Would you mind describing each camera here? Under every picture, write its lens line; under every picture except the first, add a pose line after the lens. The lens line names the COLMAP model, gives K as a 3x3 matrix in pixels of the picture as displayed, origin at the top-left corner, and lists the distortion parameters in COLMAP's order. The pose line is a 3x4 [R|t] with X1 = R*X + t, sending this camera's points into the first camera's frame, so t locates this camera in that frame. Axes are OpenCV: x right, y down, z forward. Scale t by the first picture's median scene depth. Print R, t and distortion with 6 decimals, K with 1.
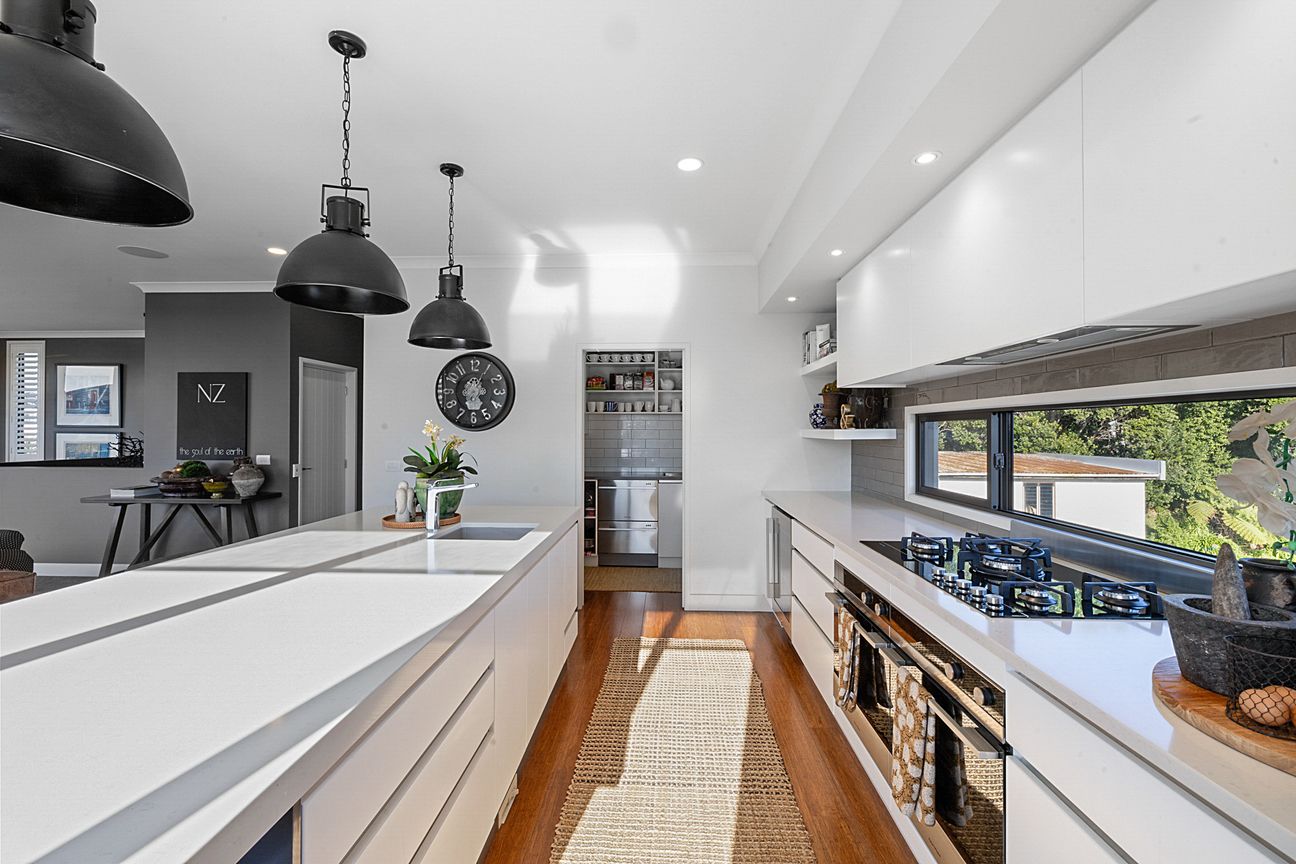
lens RADIAL K [[543.7, 0, 640.0], [0, 543.7, 424.8], [0, 0, 1]] dist [-0.001866, 0.000092]
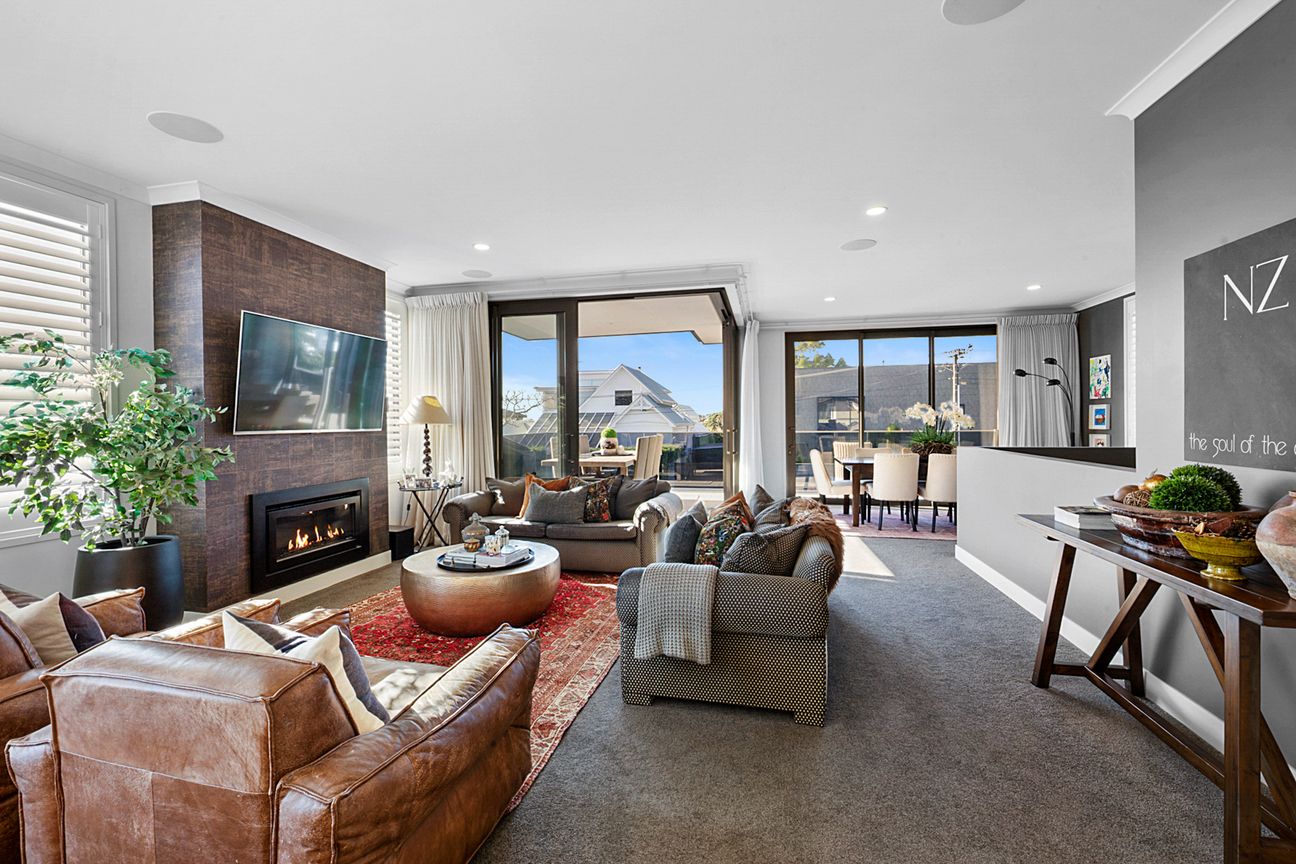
lens RADIAL K [[543.7, 0, 640.0], [0, 543.7, 424.8], [0, 0, 1]] dist [-0.001866, 0.000092]
pose [[-0.184998, 0.010704, -0.982681, -0.343017], [0.018408, 0.999803, 0.007425, 0.024185], [0.982567, -0.016715, -0.185158, 0.651068]]
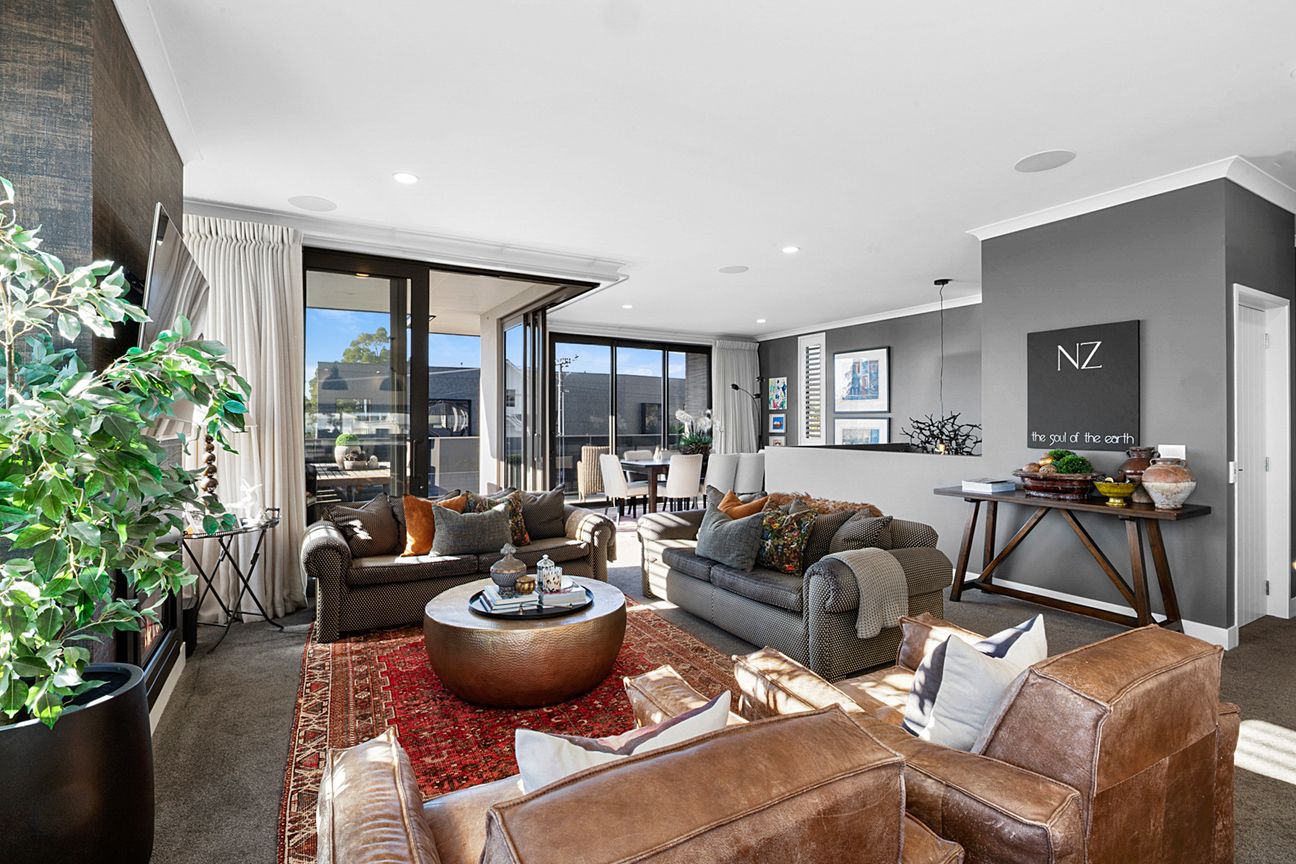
lens RADIAL K [[606.8, 0, 645.9], [0, 606.8, 421.1], [0, 0, 1]] dist [-0.008731, 0.000120]
pose [[0.537001, -0.002548, -0.843577, -0.424449], [0.008790, 0.999958, 0.002575, 0.019813], [0.843536, -0.008797, 0.537001, 0.092426]]
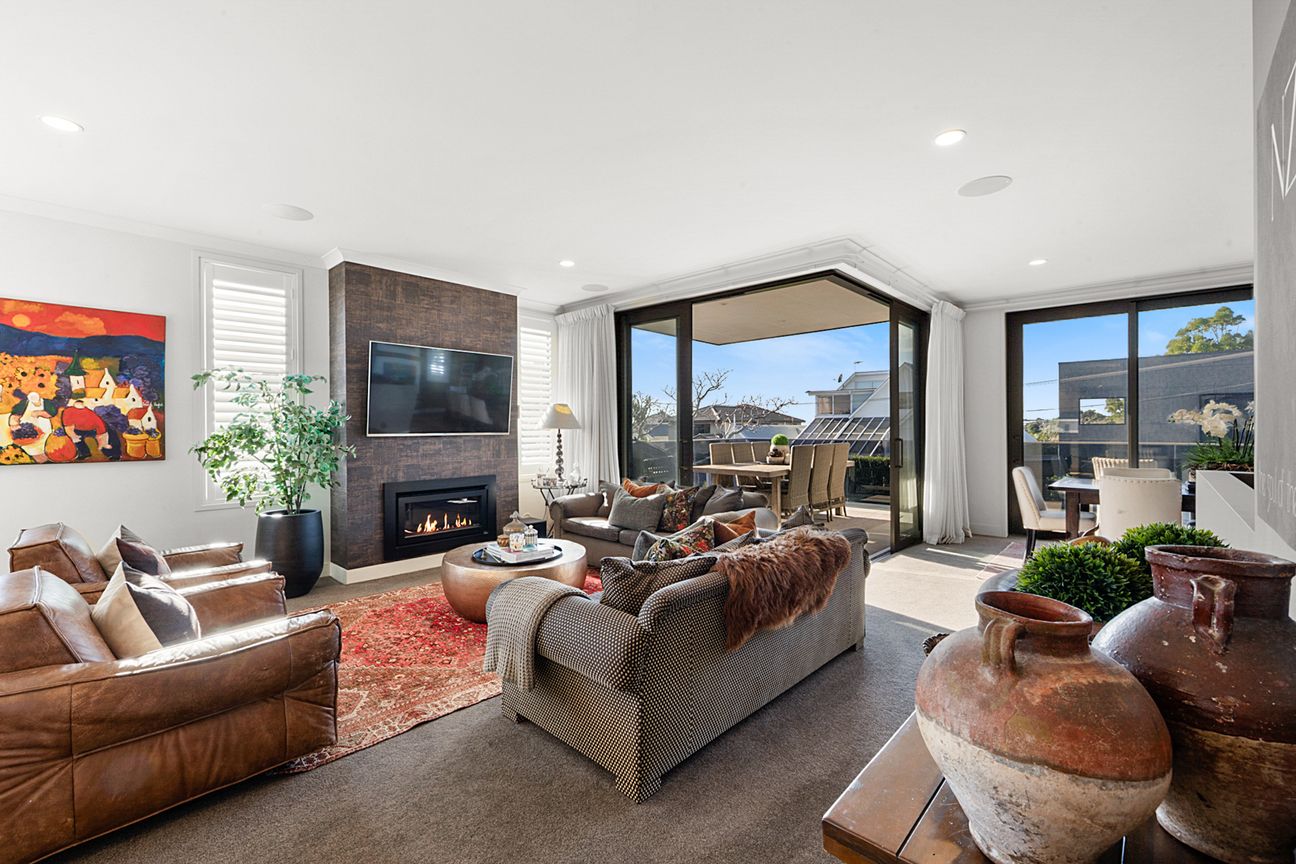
lens RADIAL K [[546.3, 0, 648.0], [0, 546.3, 432.0], [0, 0, 1]] dist [-0.001263, -0.000047]
pose [[-0.646500, 0.010799, -0.762837, -0.534002], [0.011402, 0.999925, 0.004492, 0.026213], [0.762829, -0.005793, -0.646575, 0.958073]]
